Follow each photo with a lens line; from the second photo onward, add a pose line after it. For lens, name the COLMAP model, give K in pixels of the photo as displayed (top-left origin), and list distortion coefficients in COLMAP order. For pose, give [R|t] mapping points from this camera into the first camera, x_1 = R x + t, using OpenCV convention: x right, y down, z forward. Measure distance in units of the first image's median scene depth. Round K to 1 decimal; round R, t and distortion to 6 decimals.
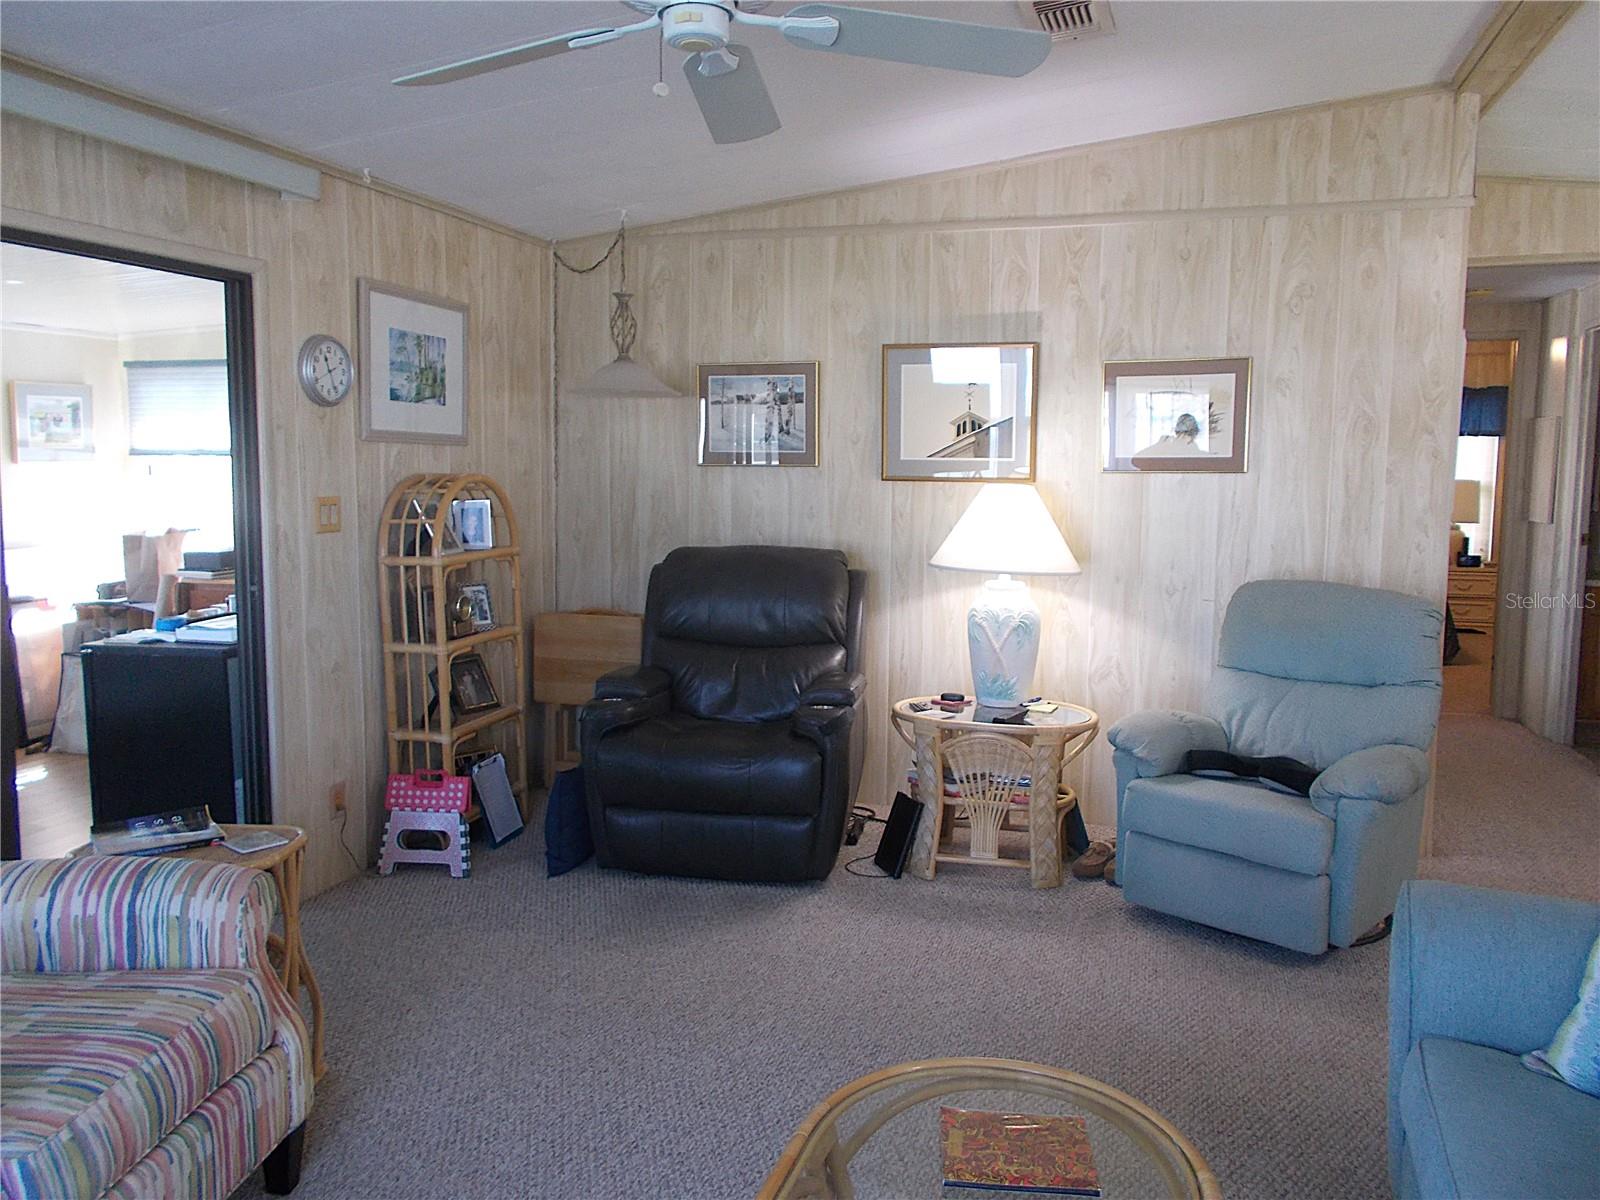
lens RADIAL K [[1241.7, 0, 800.1], [0, 1241.7, 606.3], [0, 0, 1]] dist [0.003339, 0.017216]
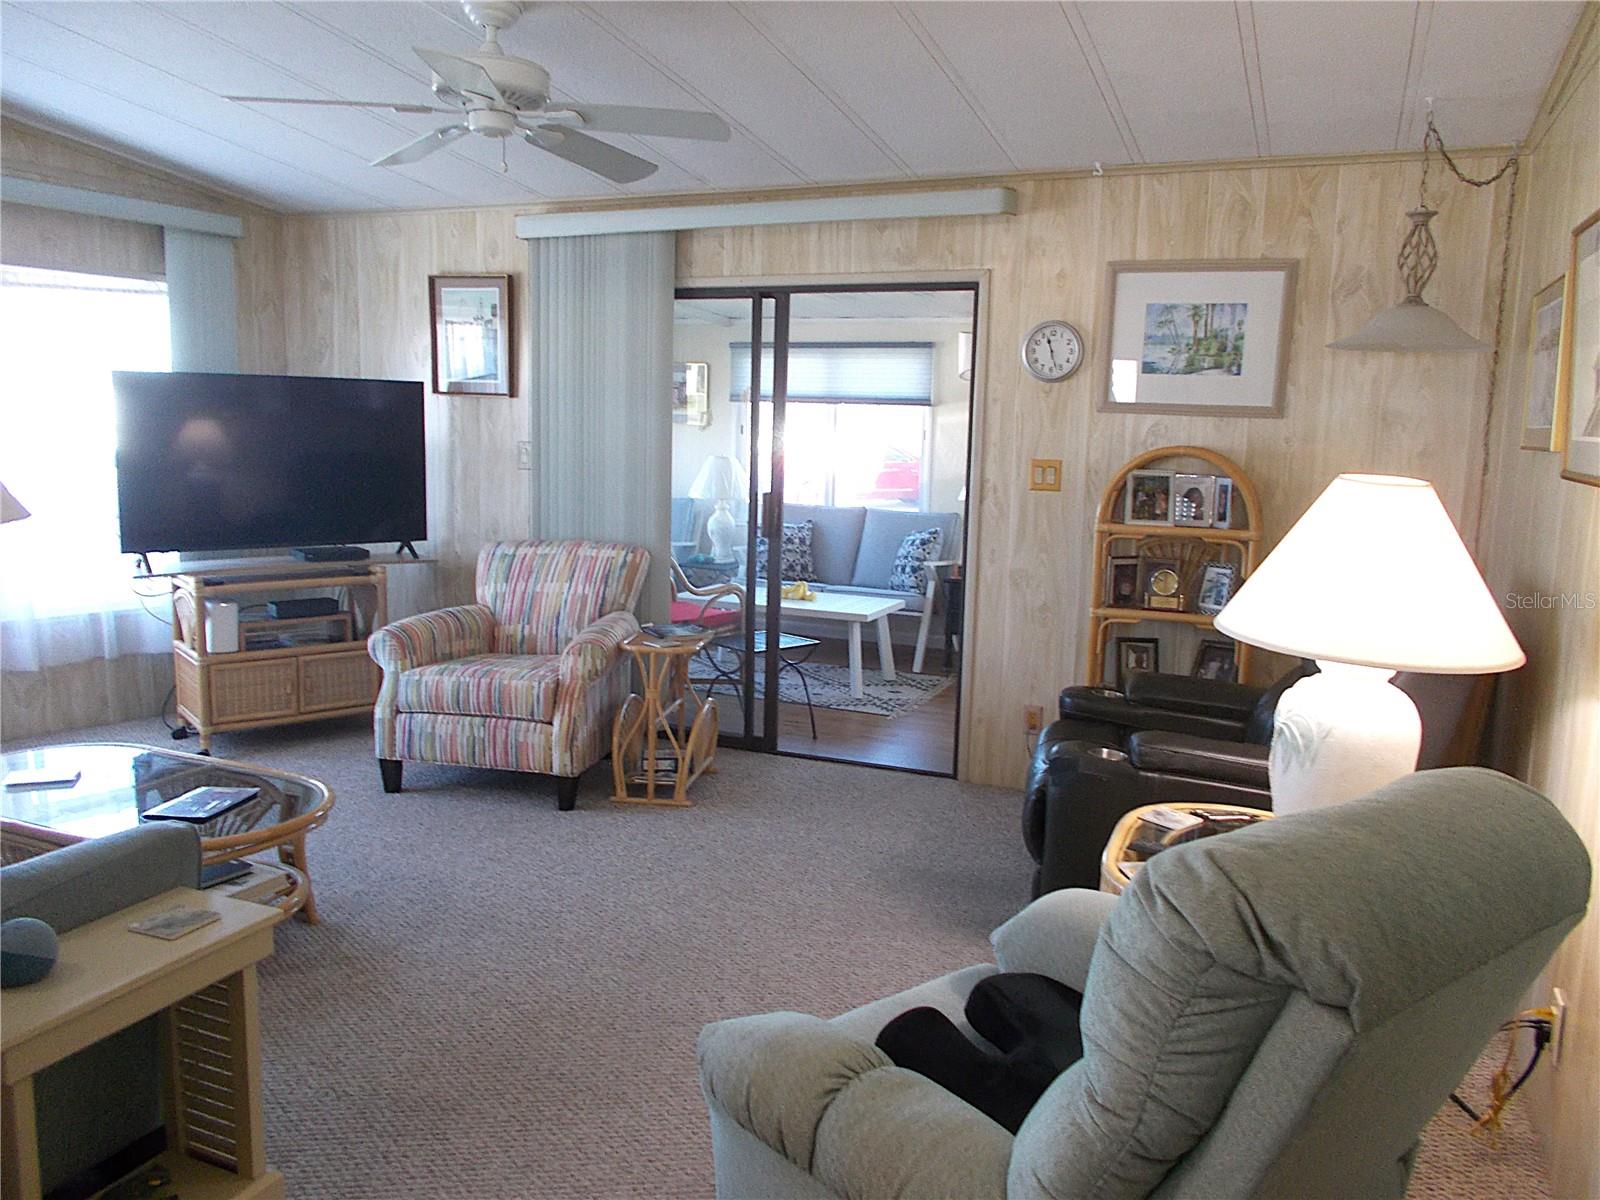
lens RADIAL K [[1241.7, 0, 798.6], [0, 1241.7, 595.0], [0, 0, 1]] dist [0.003339, 0.017216]
pose [[-0.089460, 0.148773, -0.984817, 0.741614], [-0.134354, 0.977941, 0.159939, -0.109895], [0.986887, 0.146622, -0.067498, 0.799620]]
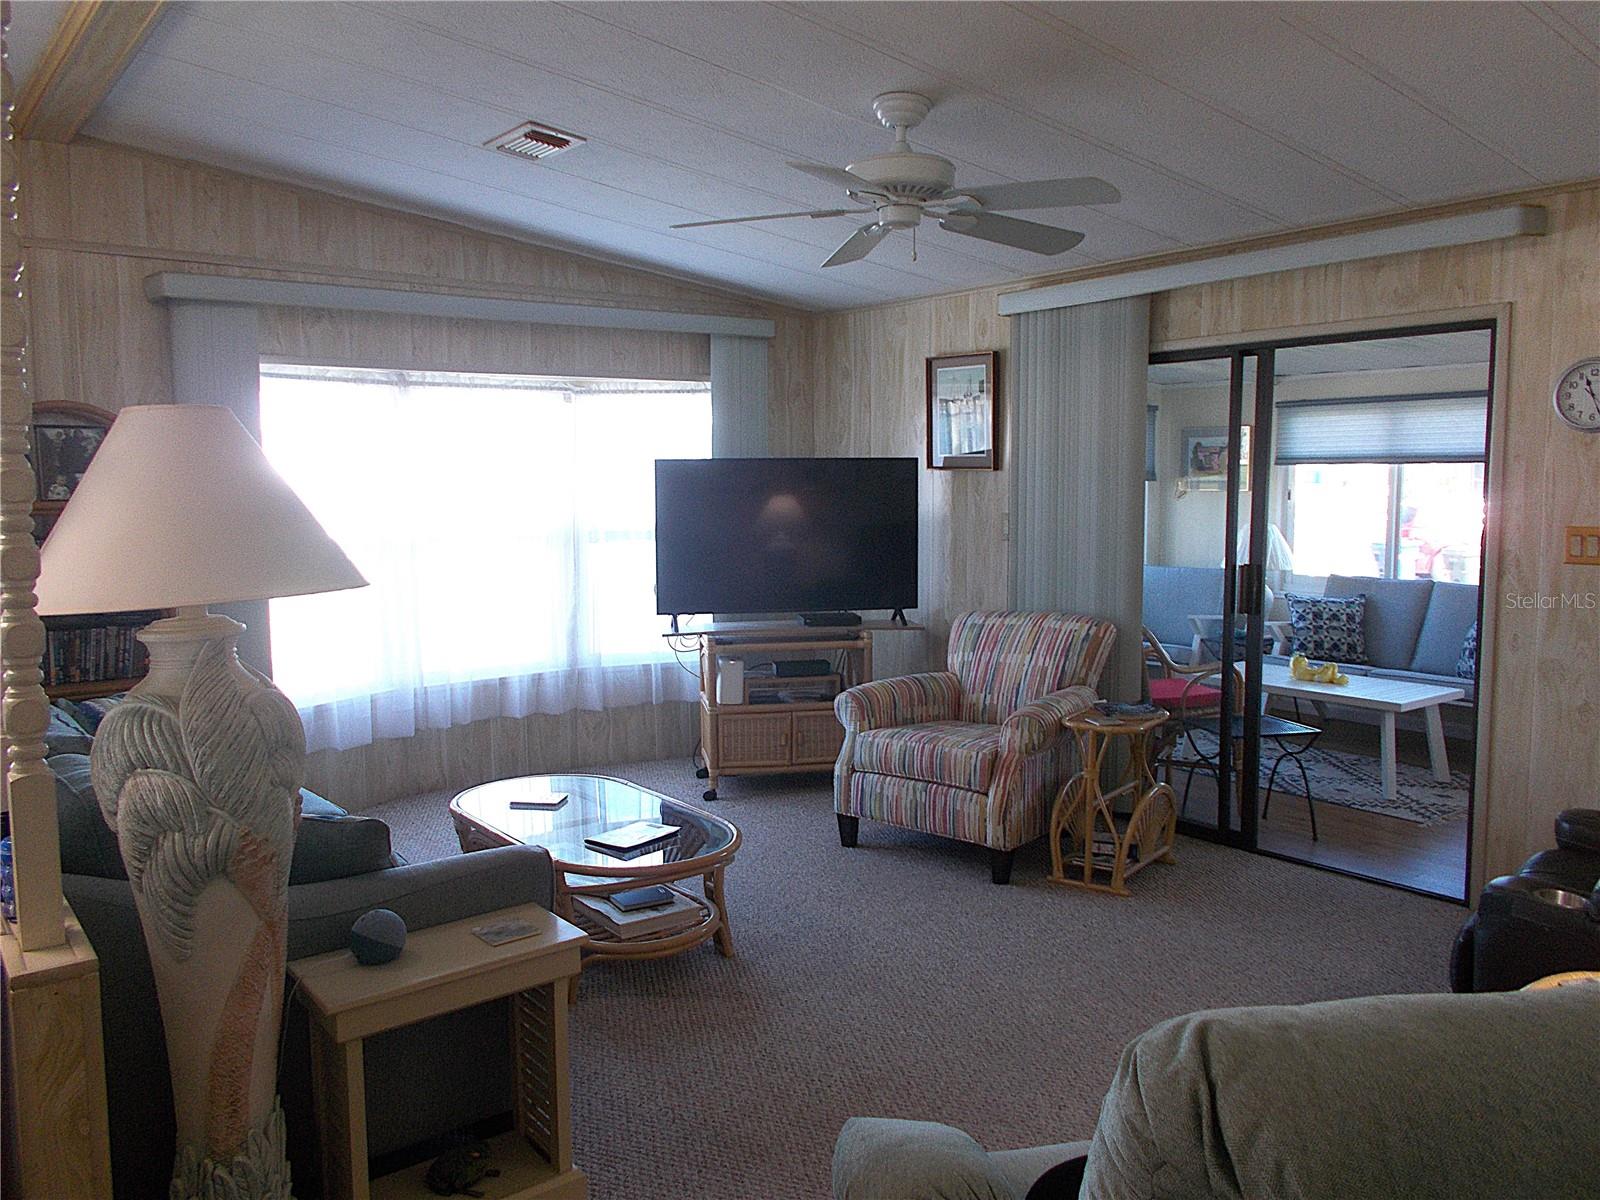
lens RADIAL K [[1241.7, 0, 802.7], [0, 1241.7, 598.4], [0, 0, 1]] dist [0.003339, 0.017216]
pose [[-0.552682, 0.093509, -0.828130, 0.685240], [-0.082501, 0.982666, 0.166018, -0.131985], [0.829299, 0.160077, -0.535387, 0.941321]]
